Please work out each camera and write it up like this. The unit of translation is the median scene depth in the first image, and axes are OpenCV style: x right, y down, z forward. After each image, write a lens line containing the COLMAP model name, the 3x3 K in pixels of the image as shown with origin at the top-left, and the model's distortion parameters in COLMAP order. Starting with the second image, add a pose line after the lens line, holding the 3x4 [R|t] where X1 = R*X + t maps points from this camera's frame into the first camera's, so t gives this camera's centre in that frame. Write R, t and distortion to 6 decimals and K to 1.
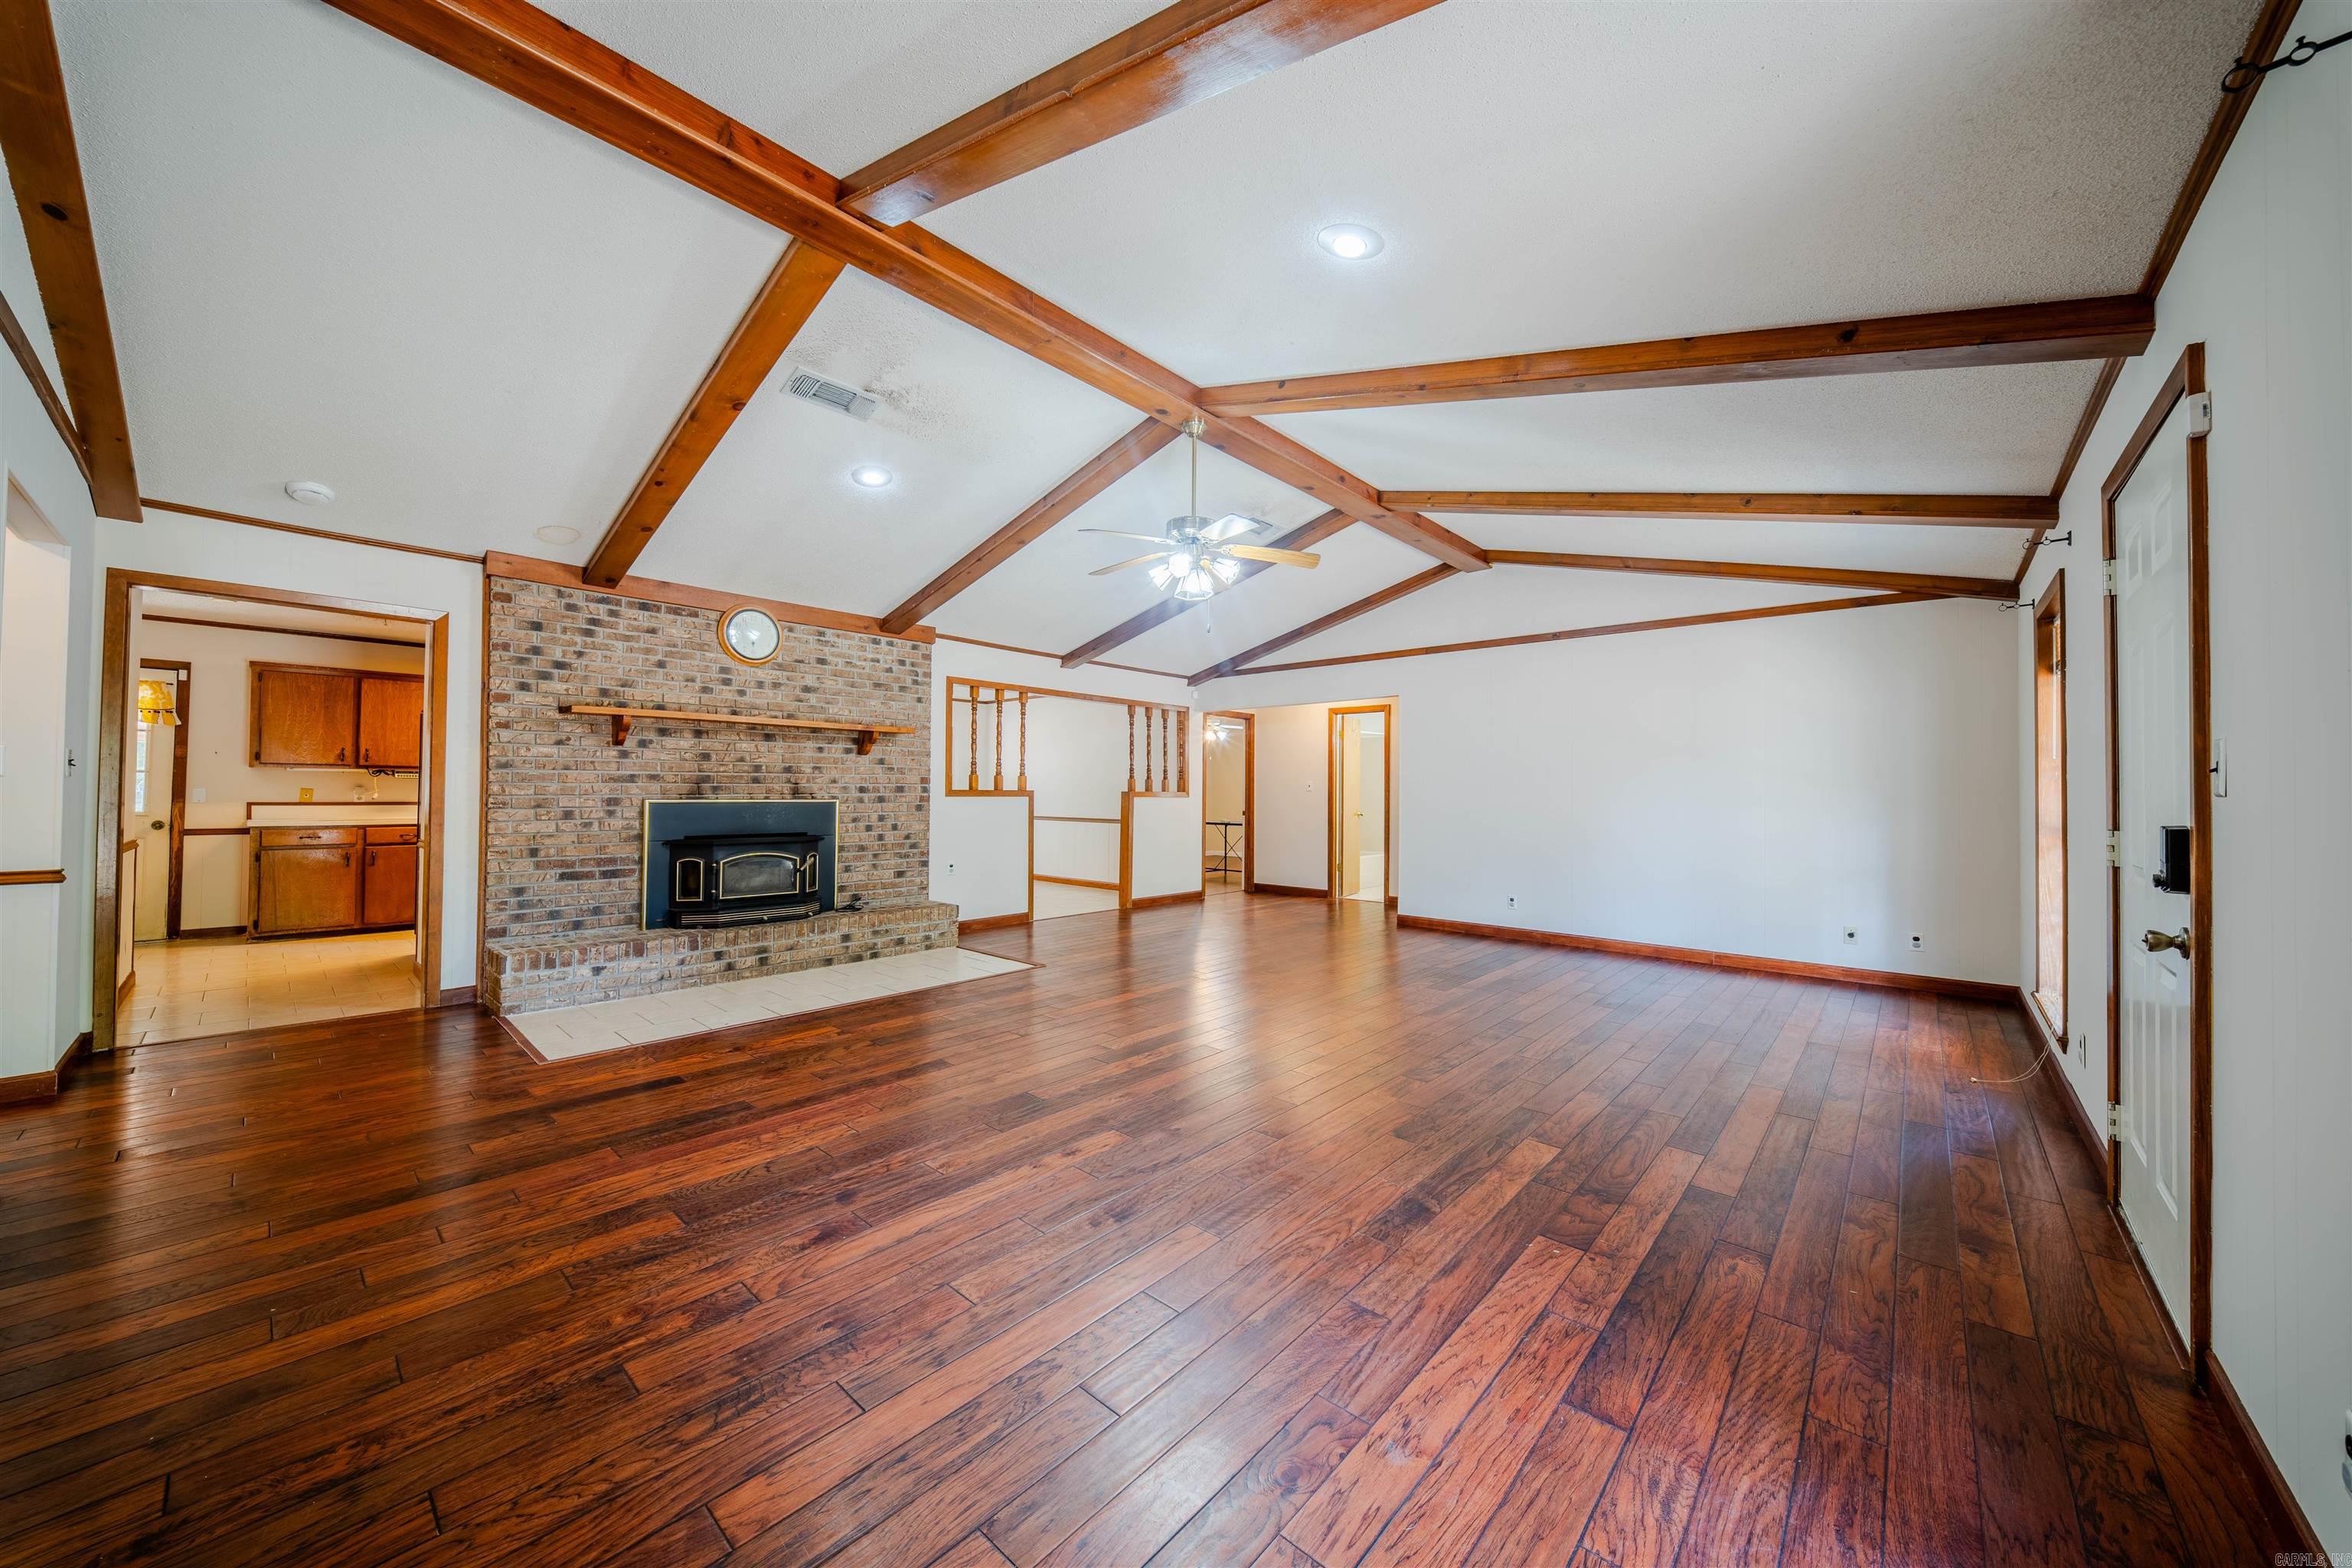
lens RADIAL K [[821.9, 0, 1179.8], [0, 821.9, 778.6], [0, 0, 1]] dist [0.010337, -0.007662]
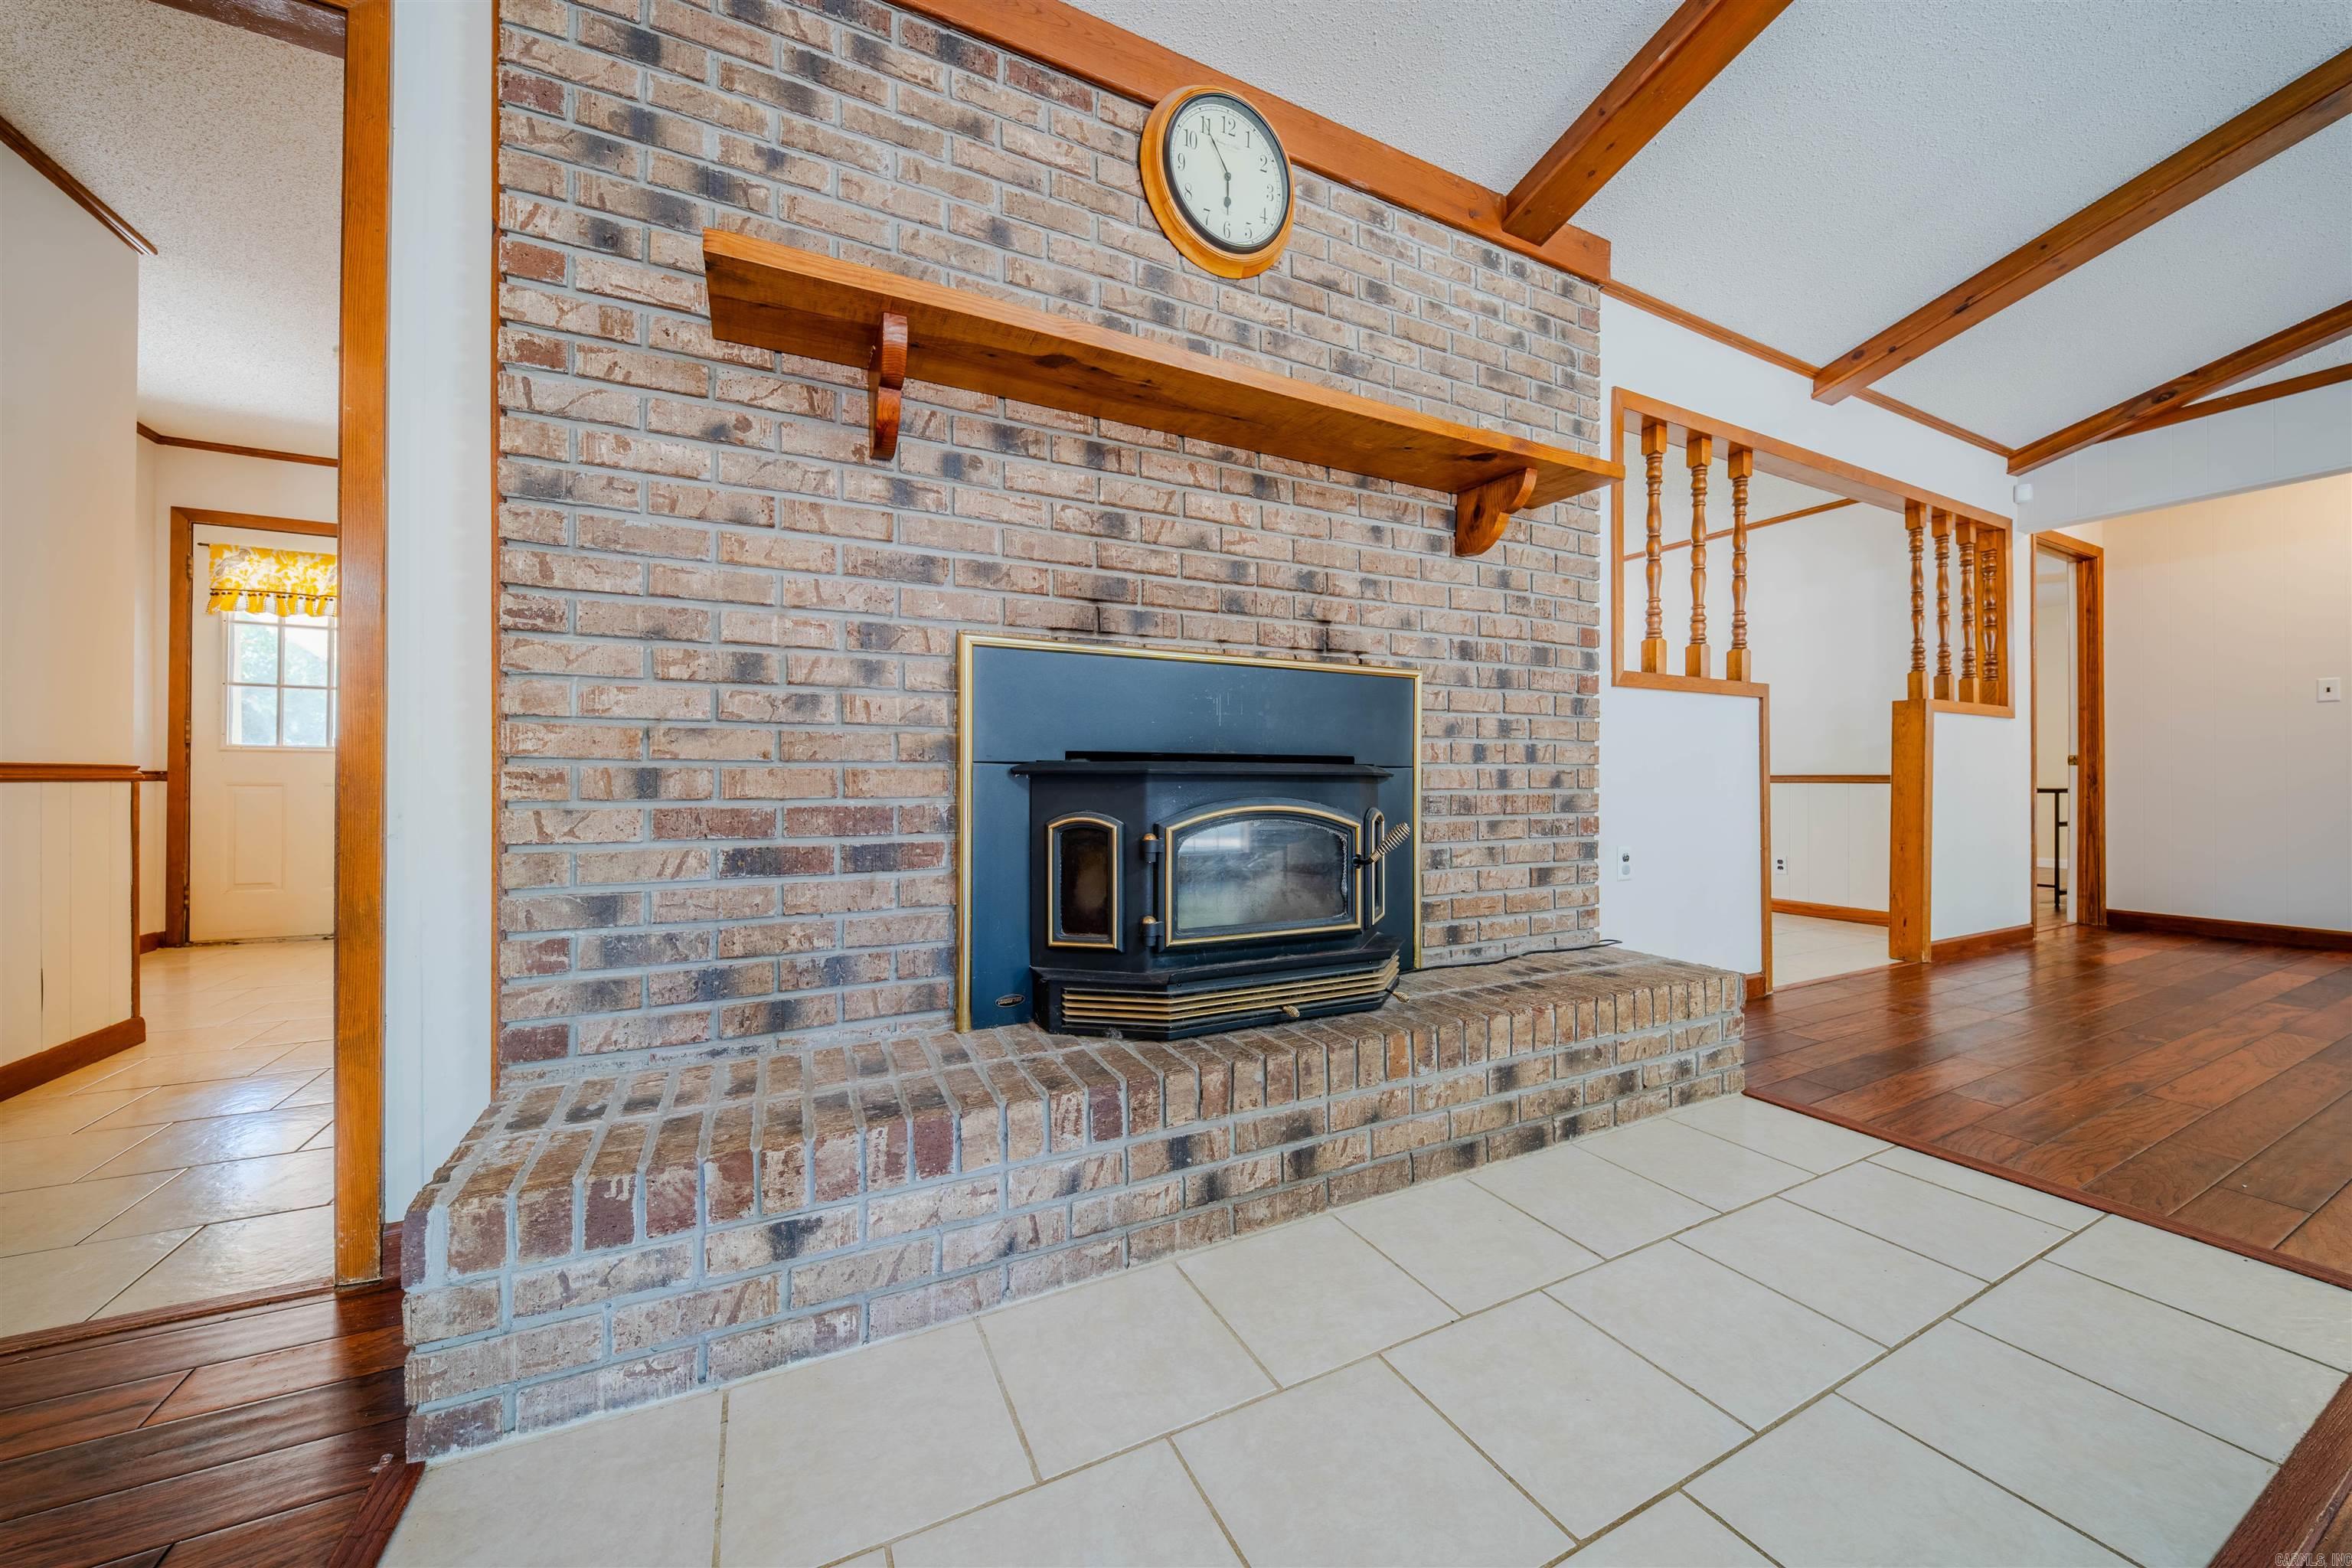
lens RADIAL K [[817.2, 0, 1173.8], [0, 817.2, 777.6], [0, 0, 1]] dist [0.016955, -0.010639]
pose [[0.928831, -0.007660, -0.370425, -0.432195], [0.012220, 0.999876, 0.009965, 0.077041], [0.370303, -0.013782, 0.928809, 0.699122]]
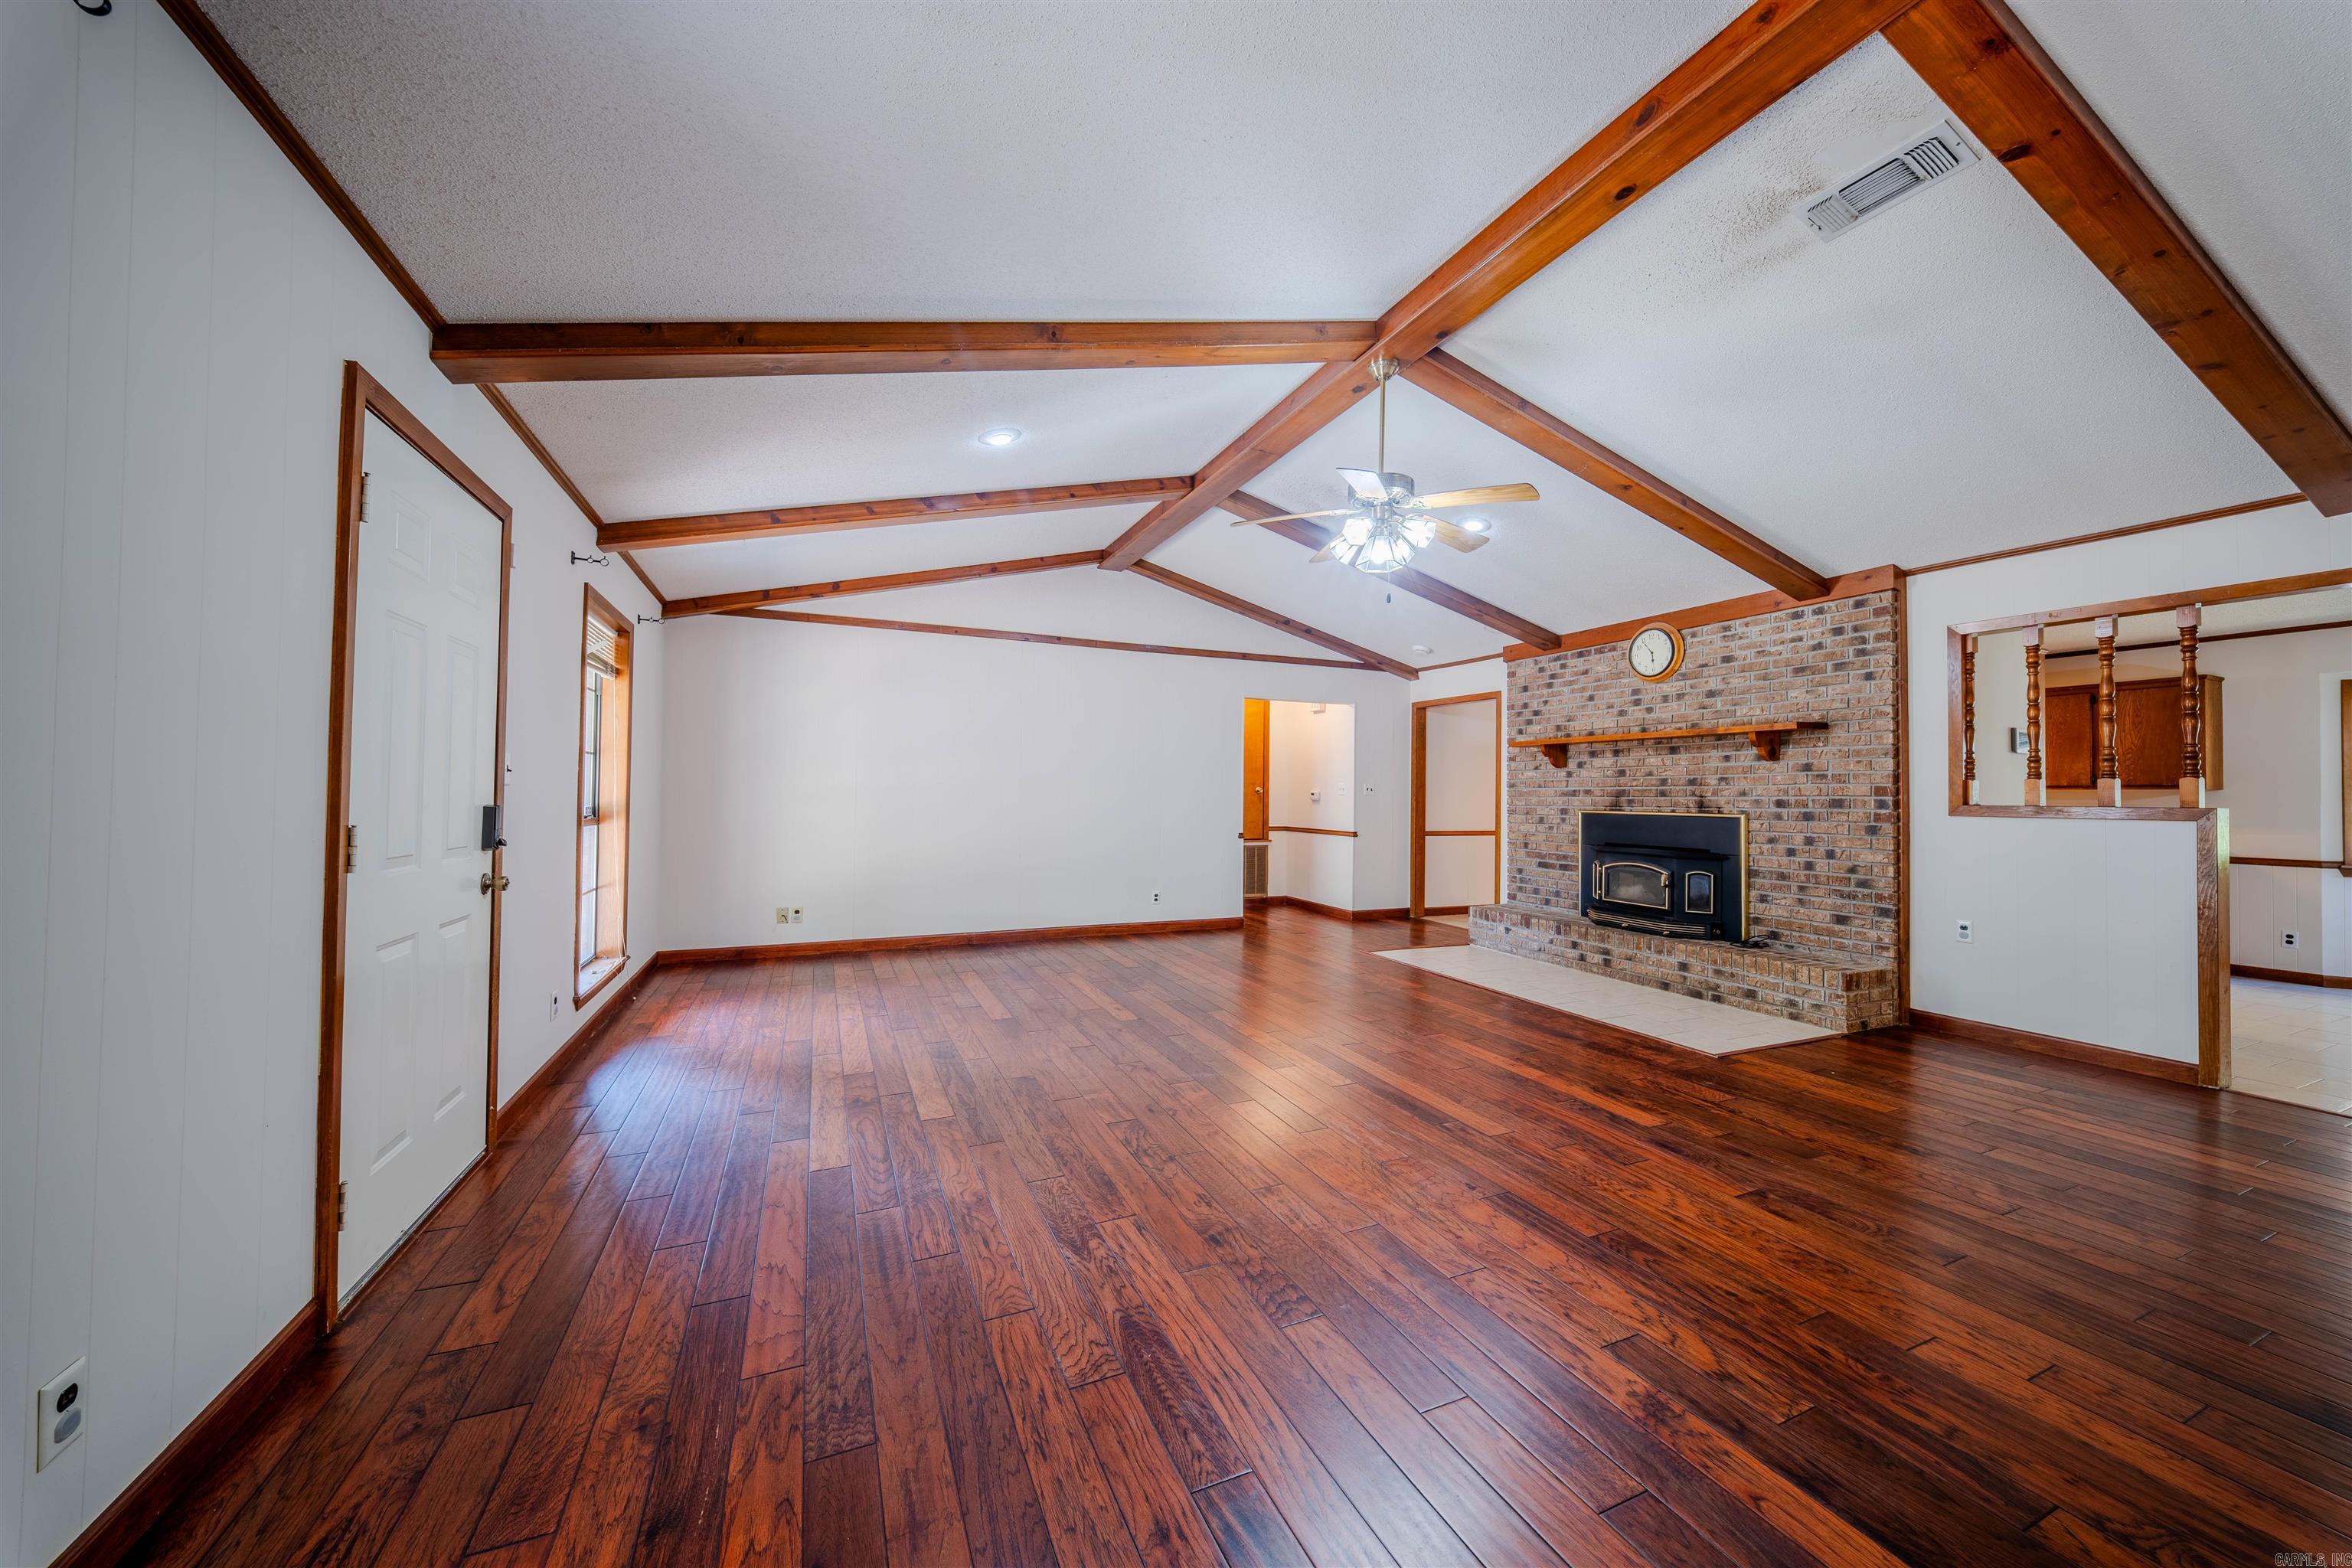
lens RADIAL K [[821.9, 0, 1179.8], [0, 821.9, 778.6], [0, 0, 1]] dist [0.010337, -0.007662]
pose [[-0.416106, -0.032010, -0.908752, 0.694059], [-0.002585, 0.999418, -0.034020, 0.020905], [0.909312, -0.011807, -0.415947, 0.931705]]
